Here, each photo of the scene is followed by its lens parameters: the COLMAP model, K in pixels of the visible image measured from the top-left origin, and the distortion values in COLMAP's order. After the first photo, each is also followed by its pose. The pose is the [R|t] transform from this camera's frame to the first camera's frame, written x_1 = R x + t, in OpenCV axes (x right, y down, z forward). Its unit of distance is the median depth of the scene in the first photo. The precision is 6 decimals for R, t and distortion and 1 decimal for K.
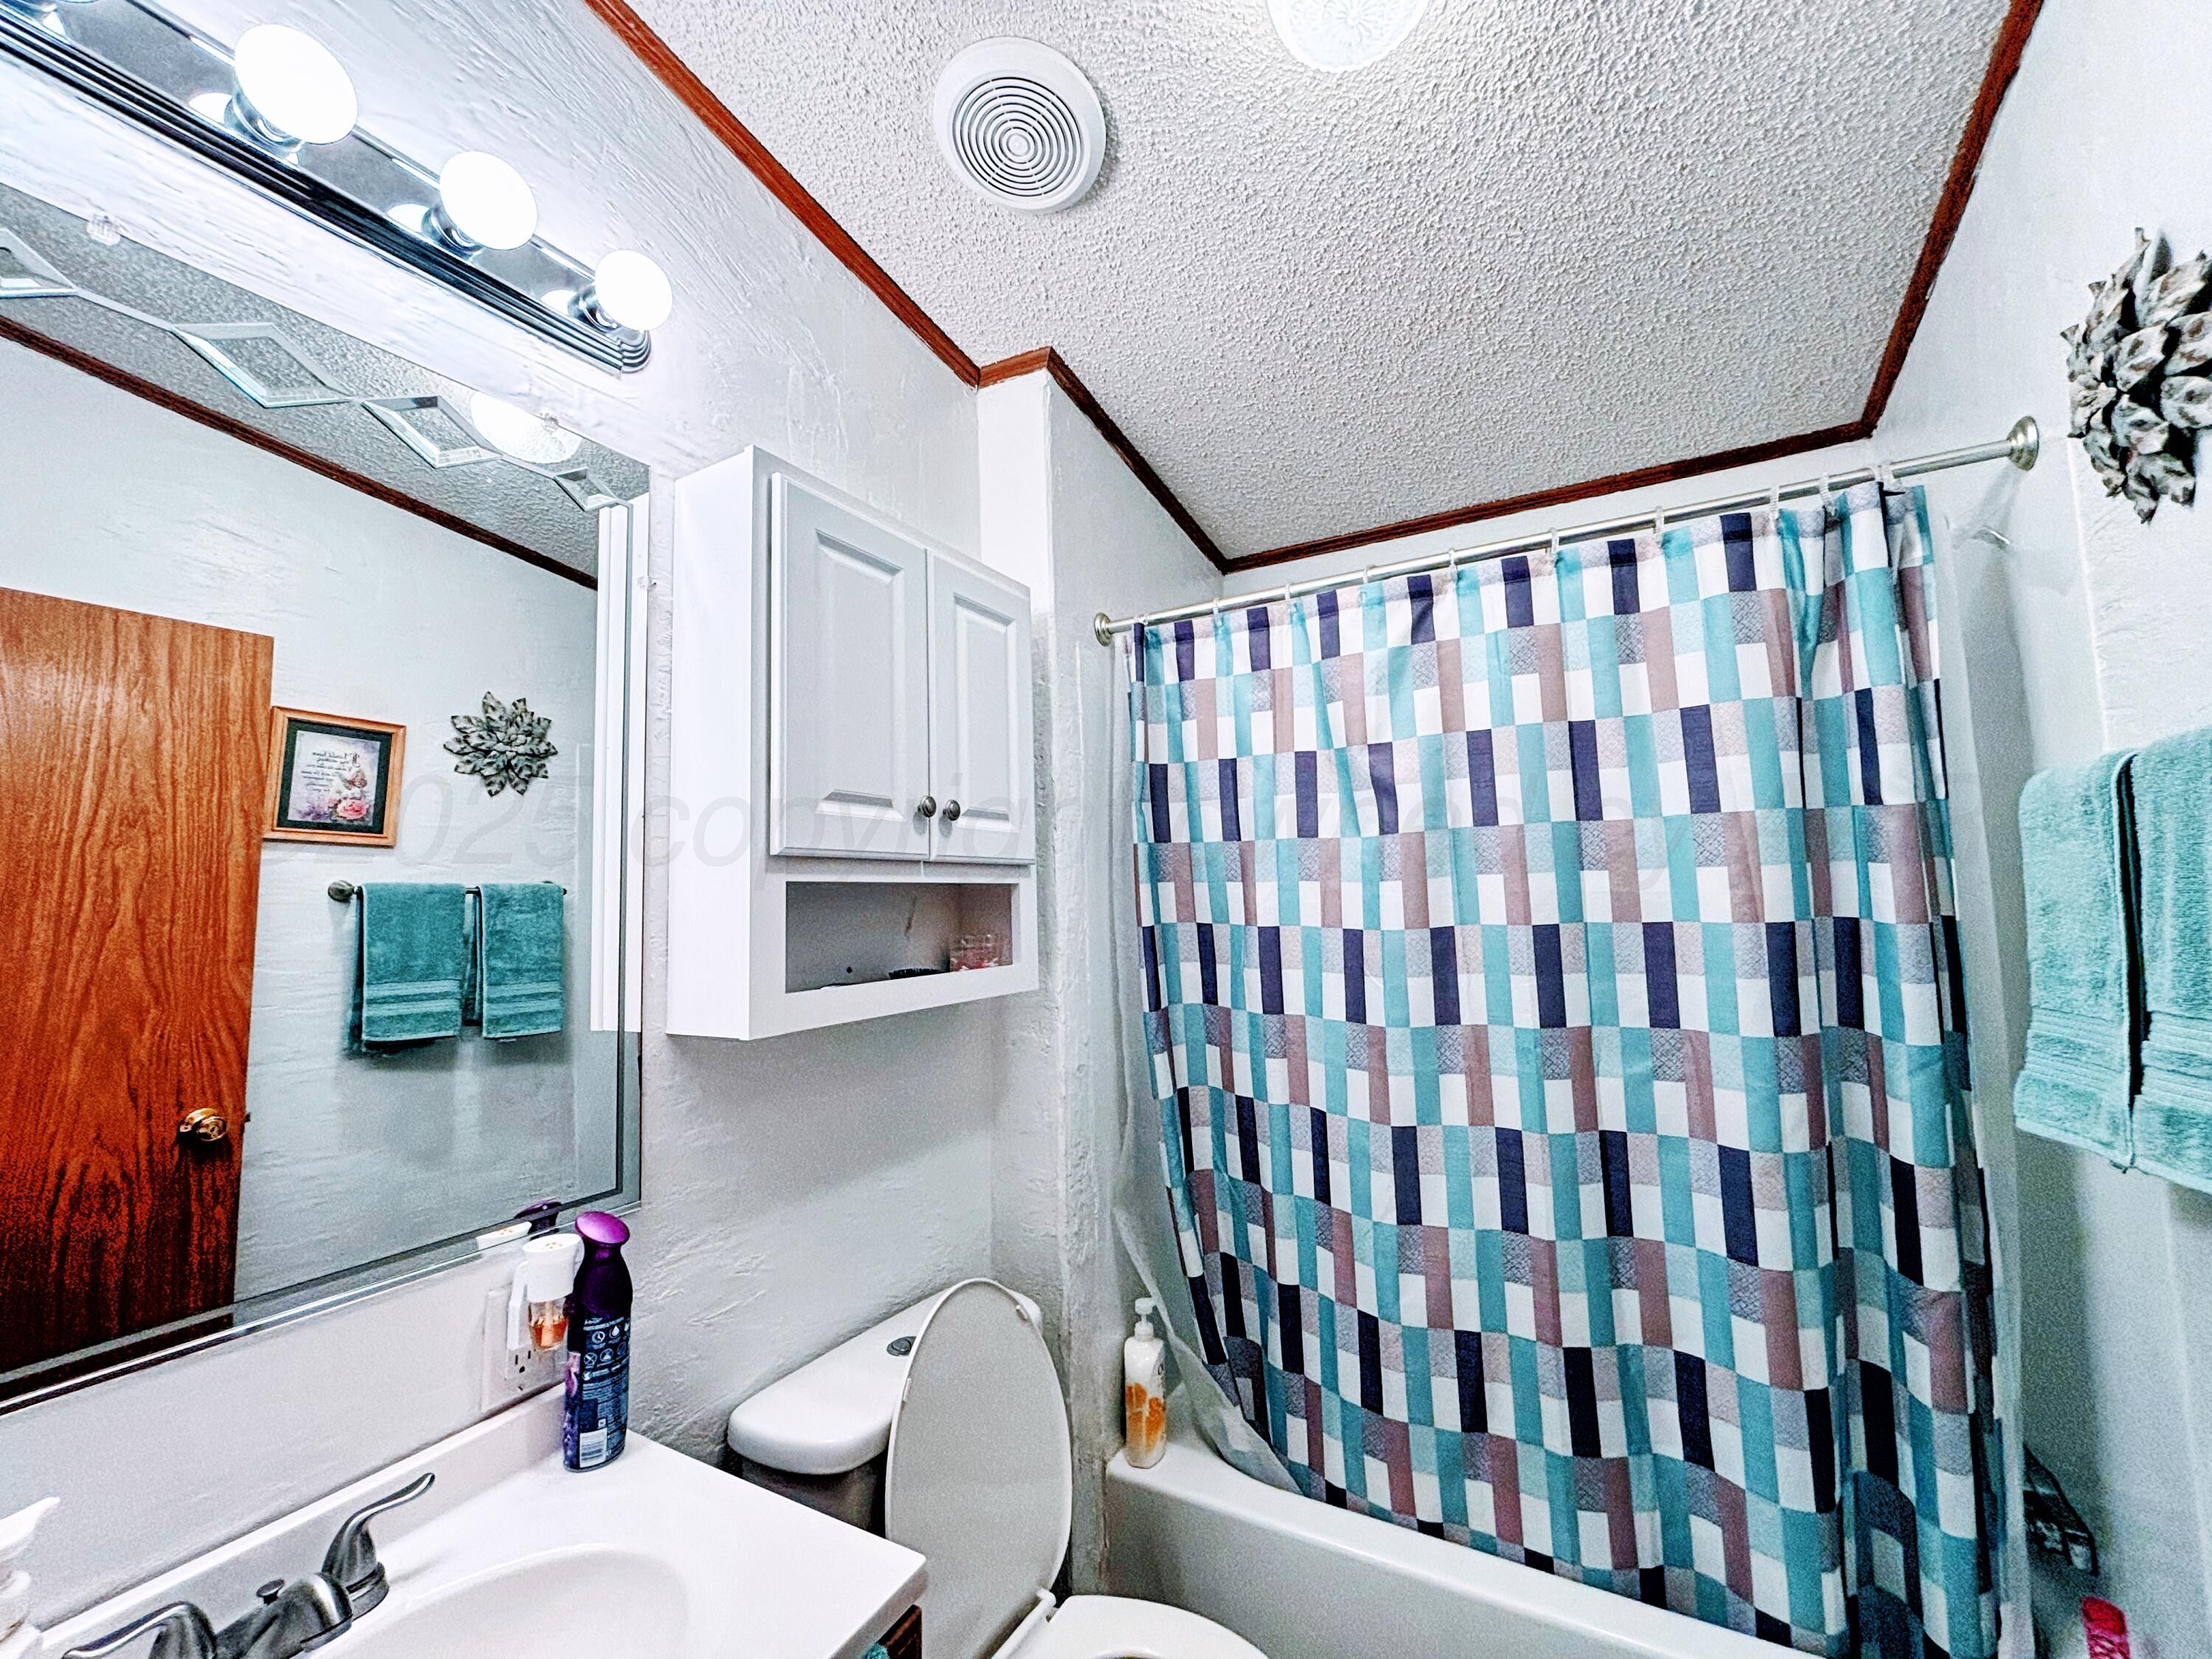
lens RADIAL K [[872.5, 0, 1101.2], [0, 872.5, 834.9], [0, 0, 1]] dist [0.003433, 0.000193]
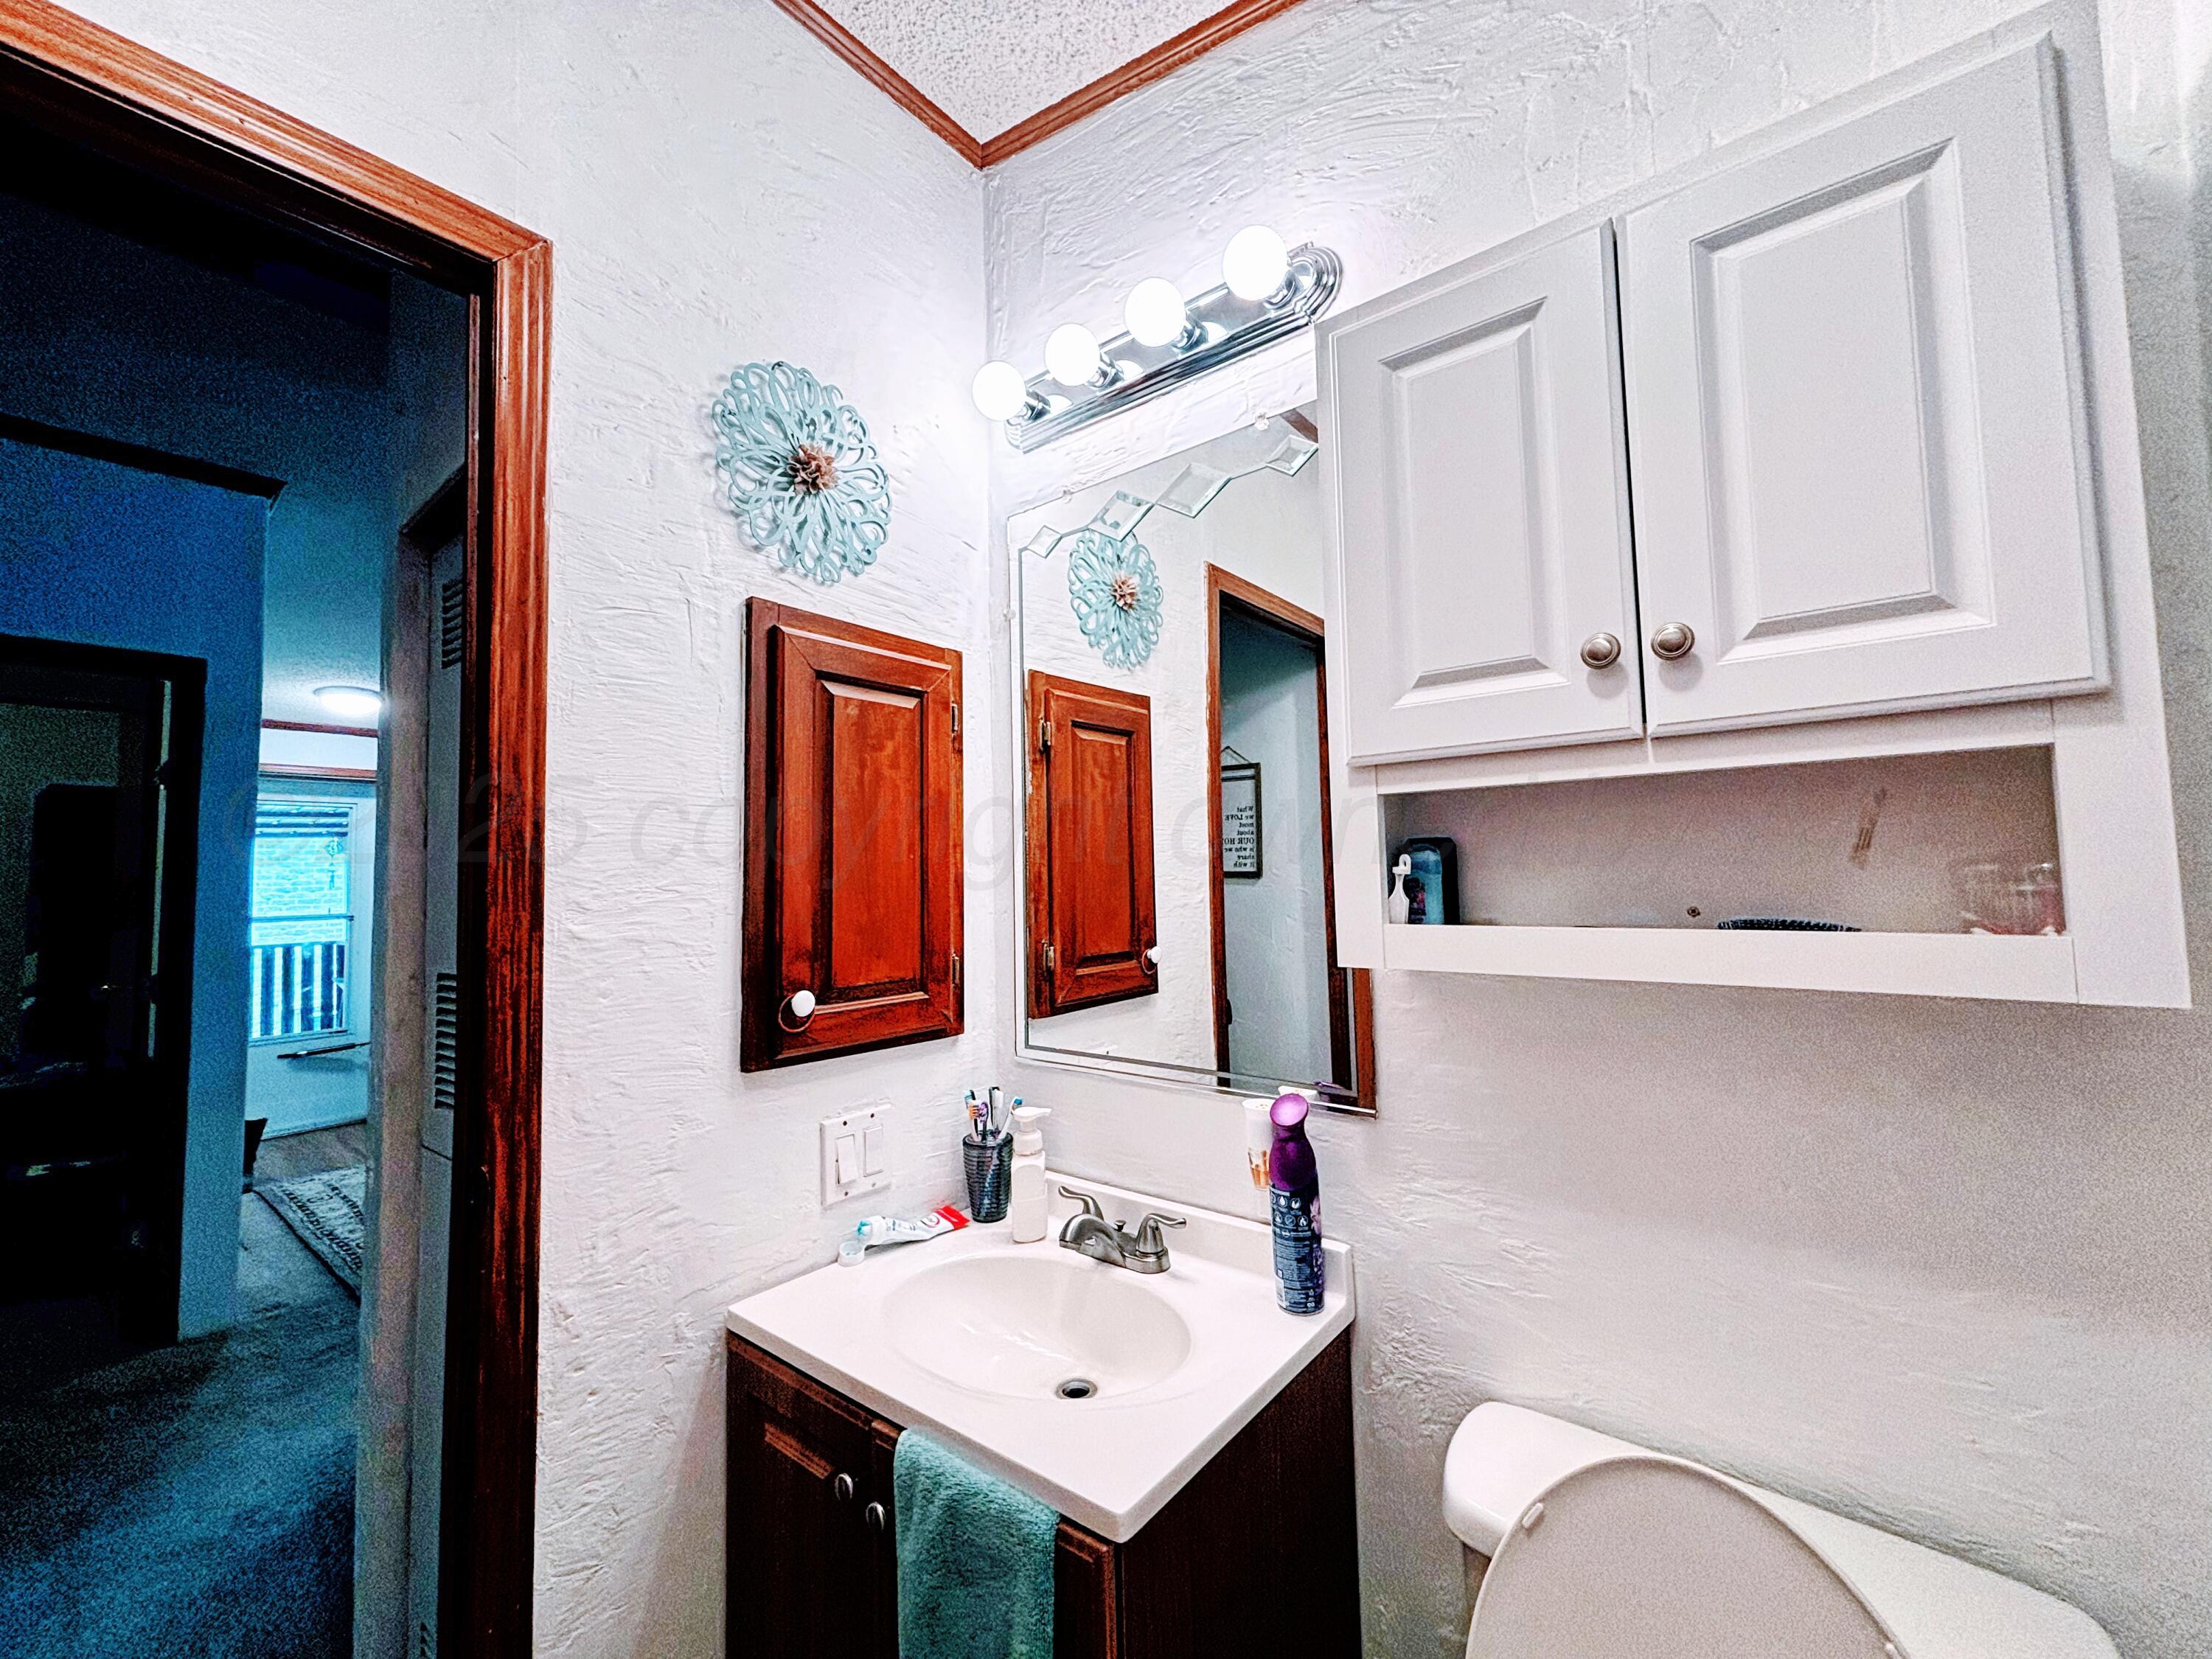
lens RADIAL K [[872.5, 0, 1102.0], [0, 872.5, 834.2], [0, 0, 1]] dist [0.003433, 0.000193]
pose [[-0.129762, -0.015322, -0.991427, 0.458972], [0.110479, 0.993431, -0.029813, 0.075374], [0.985371, -0.113400, -0.127217, 0.725911]]
